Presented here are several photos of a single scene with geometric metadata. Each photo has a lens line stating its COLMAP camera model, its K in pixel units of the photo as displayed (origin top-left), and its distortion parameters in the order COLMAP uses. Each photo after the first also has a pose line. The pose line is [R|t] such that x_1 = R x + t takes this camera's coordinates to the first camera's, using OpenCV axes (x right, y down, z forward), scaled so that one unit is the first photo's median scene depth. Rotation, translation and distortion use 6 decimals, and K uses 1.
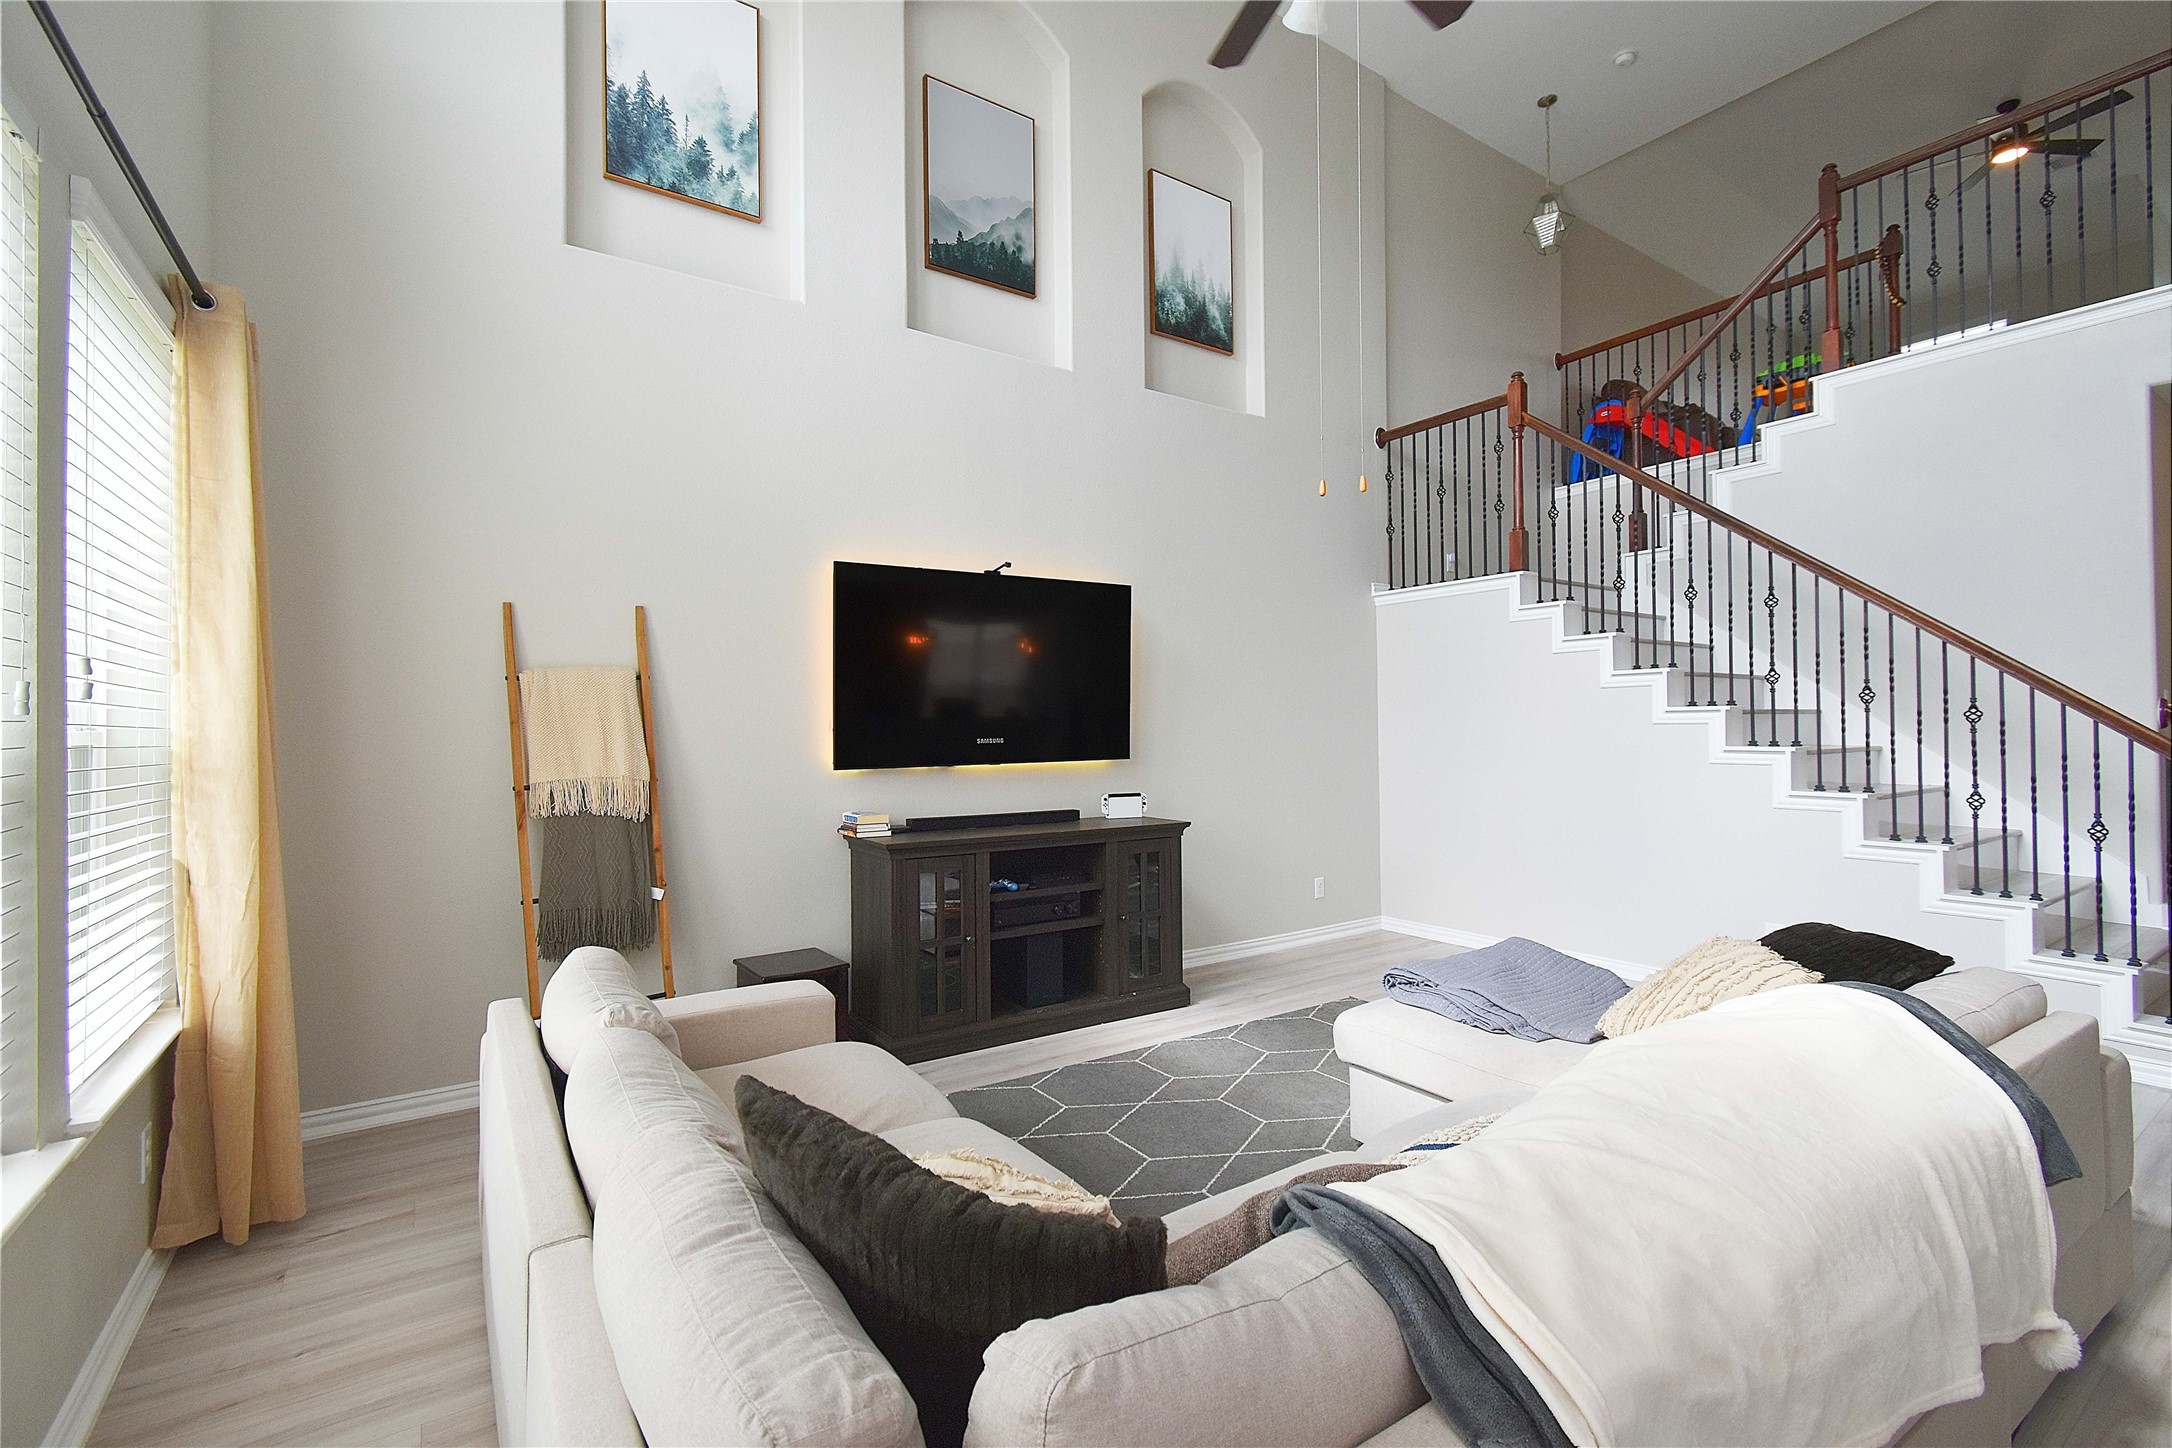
lens RADIAL K [[952.6, 0, 1086.0], [0, 952.6, 724.0], [0, 0, 1]] dist [-0.001606, -0.000158]
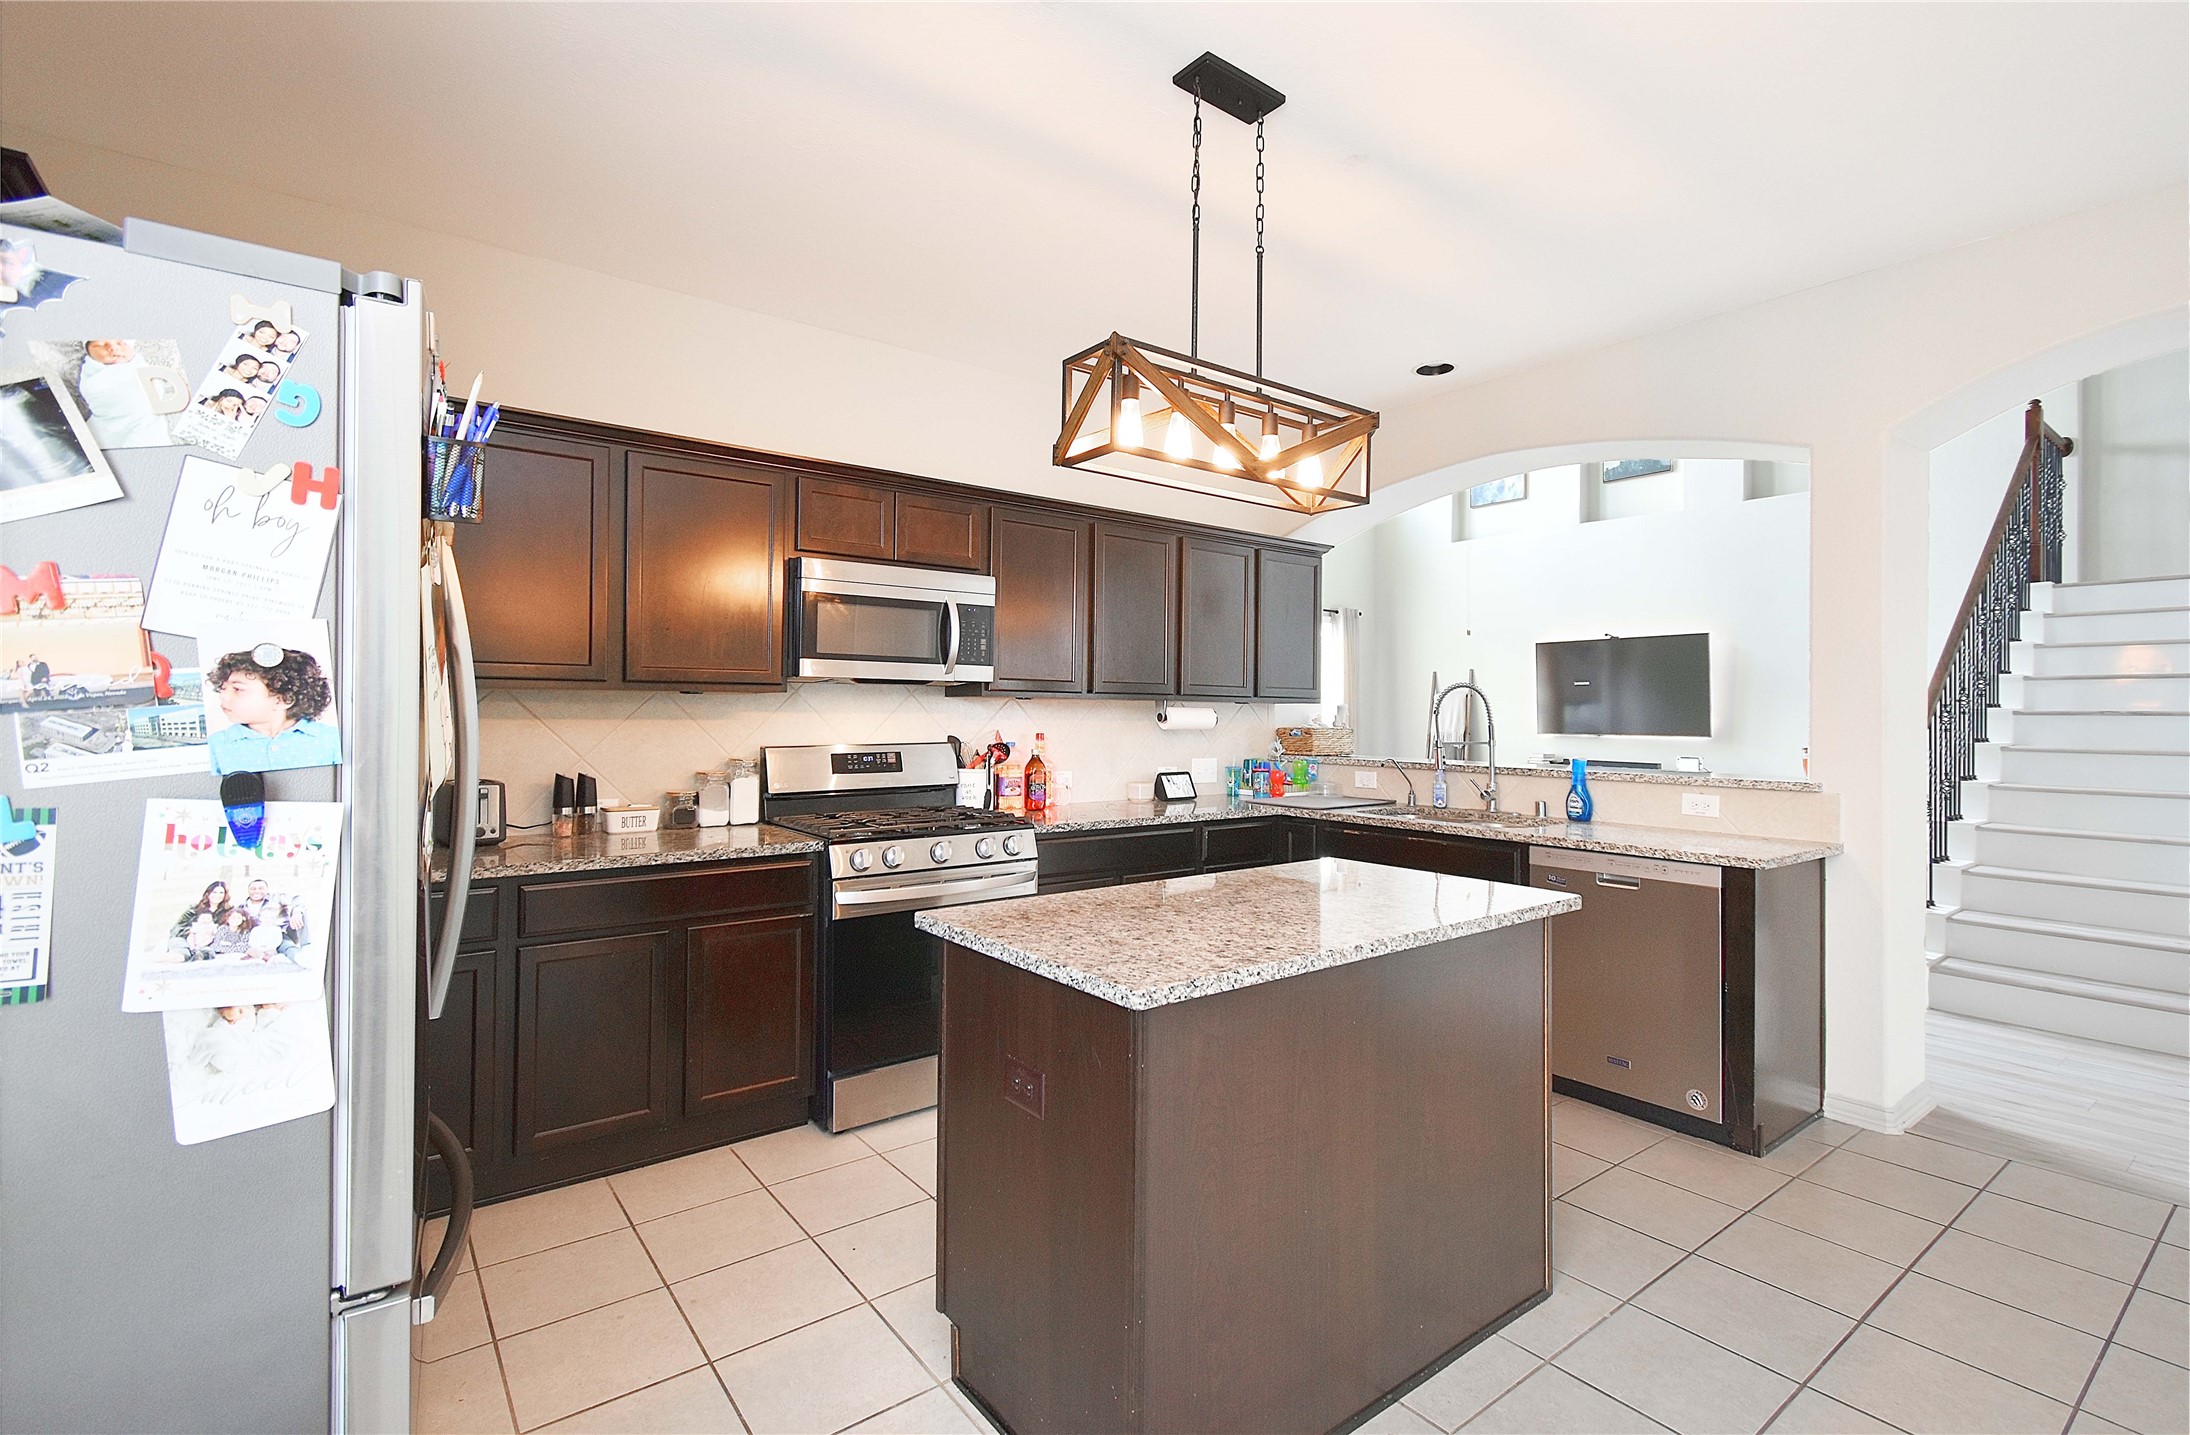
lens RADIAL K [[995.0, 0, 1095.0], [0, 995.0, 717.5], [0, 0, 1]] dist [-0.001815, -0.000162]
pose [[0.065629, 0.015249, -0.997728, 1.816339], [0.000934, 0.999882, 0.015343, -0.024976], [0.997844, -0.001939, 0.065607, -0.196409]]
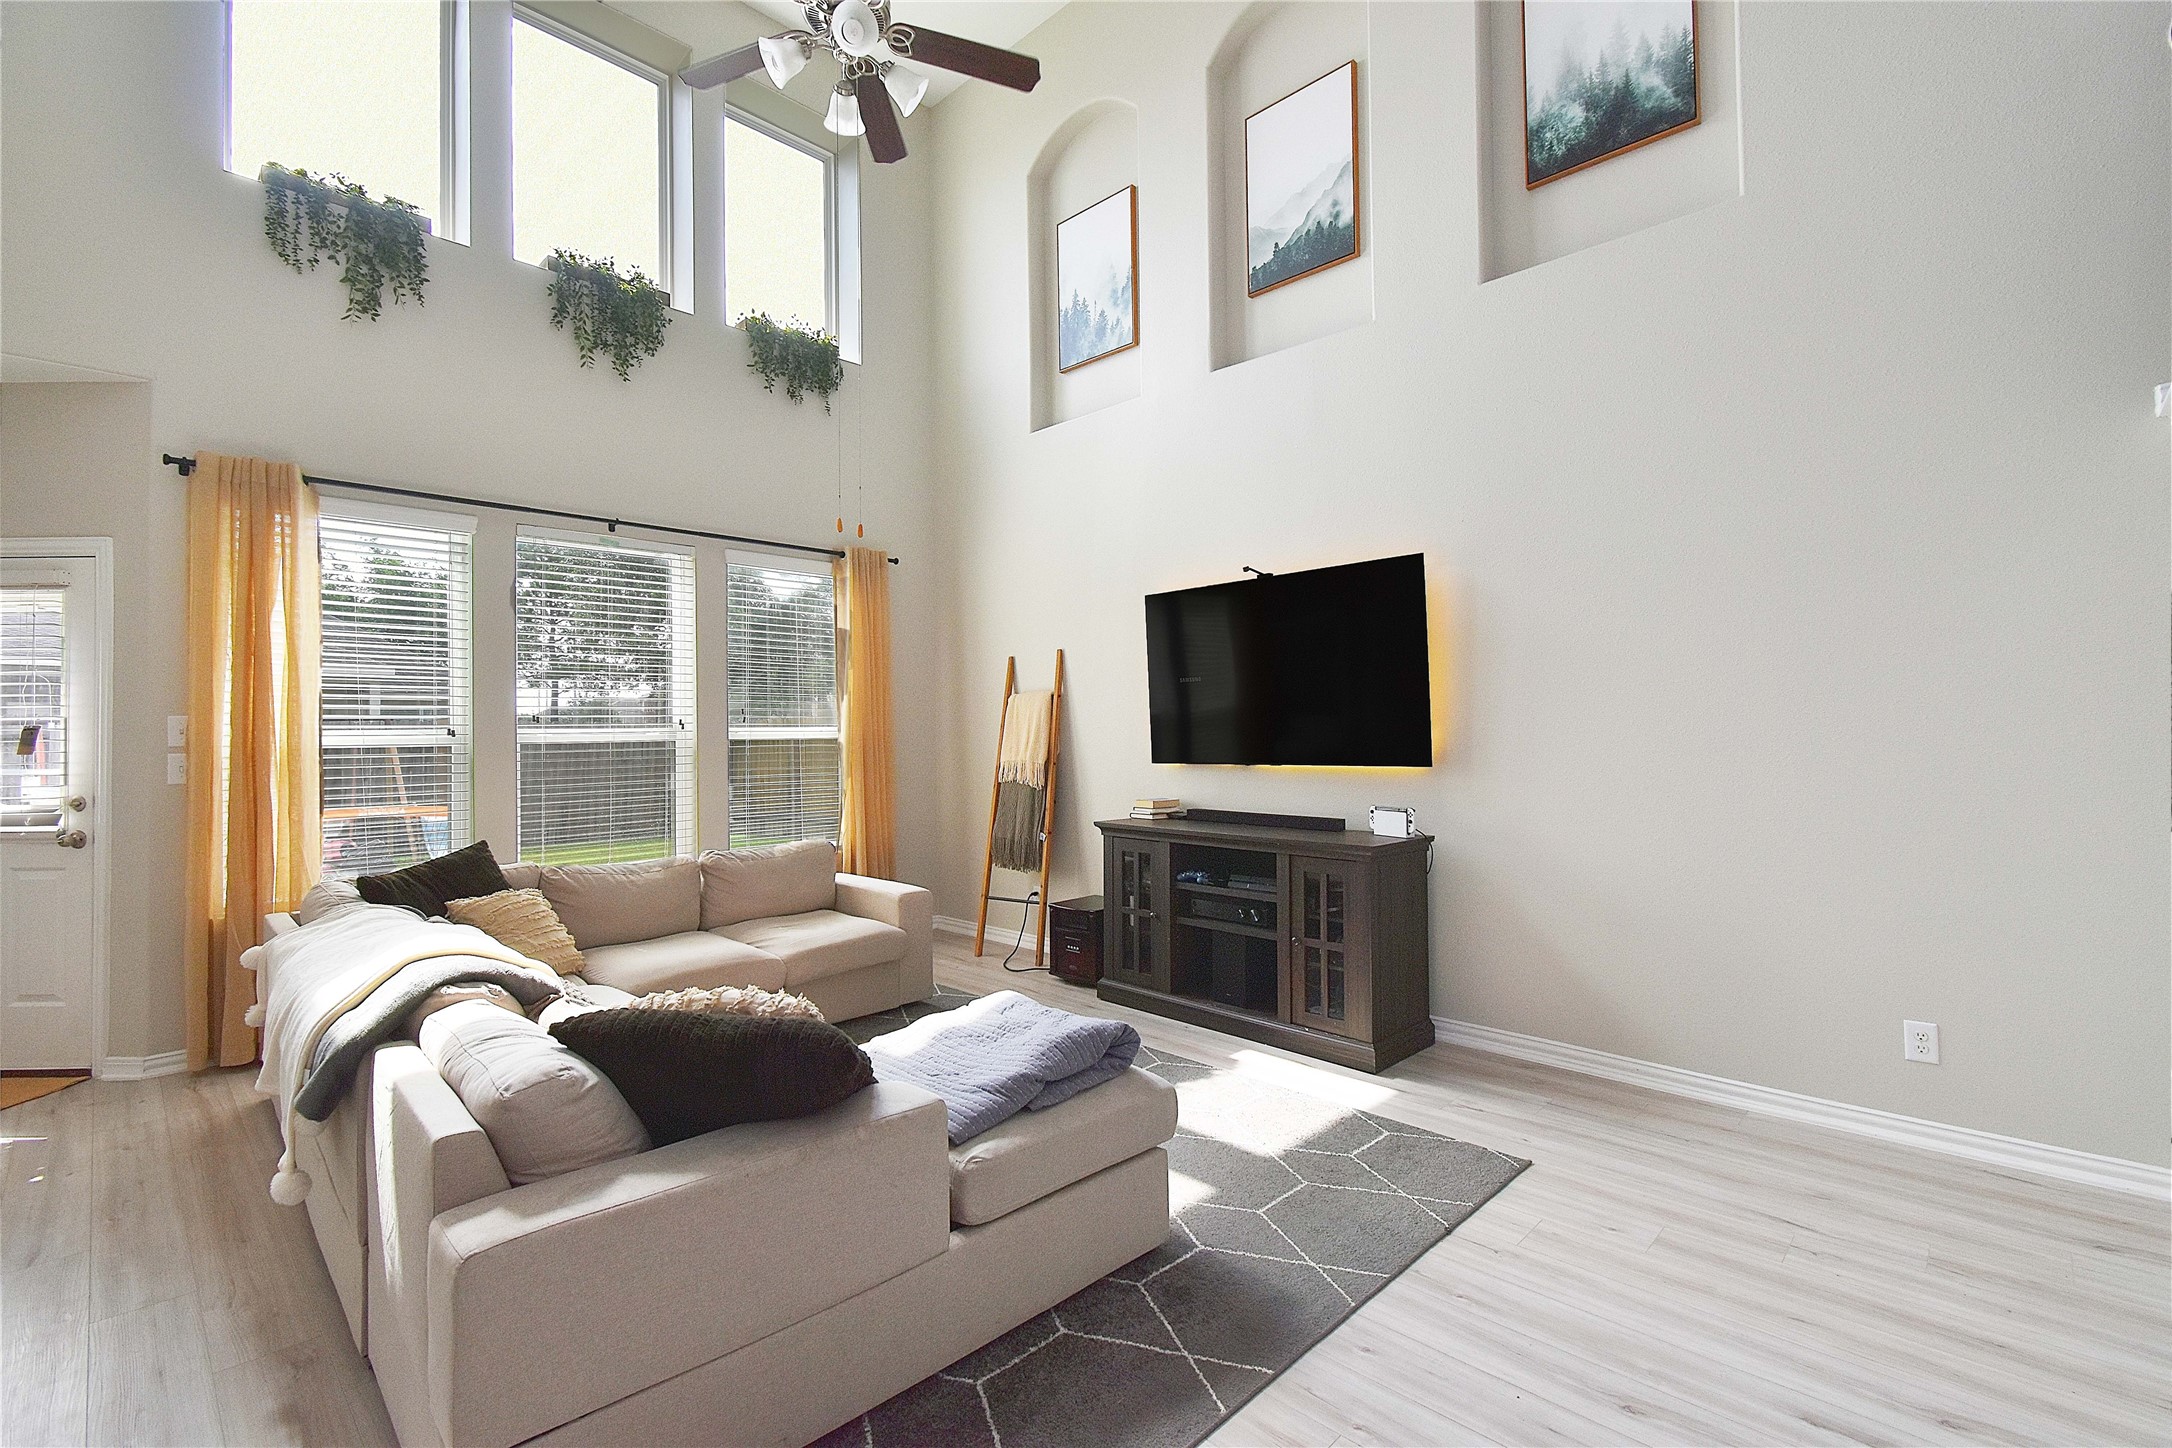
lens RADIAL K [[952.6, 0, 1086.0], [0, 952.6, 724.0], [0, 0, 1]] dist [-0.001606, -0.000158]
pose [[0.196542, -0.006702, -0.980473, 0.828714], [0.010475, 0.999934, -0.004735, 0.002203], [0.980440, -0.009340, 0.196599, 0.595341]]
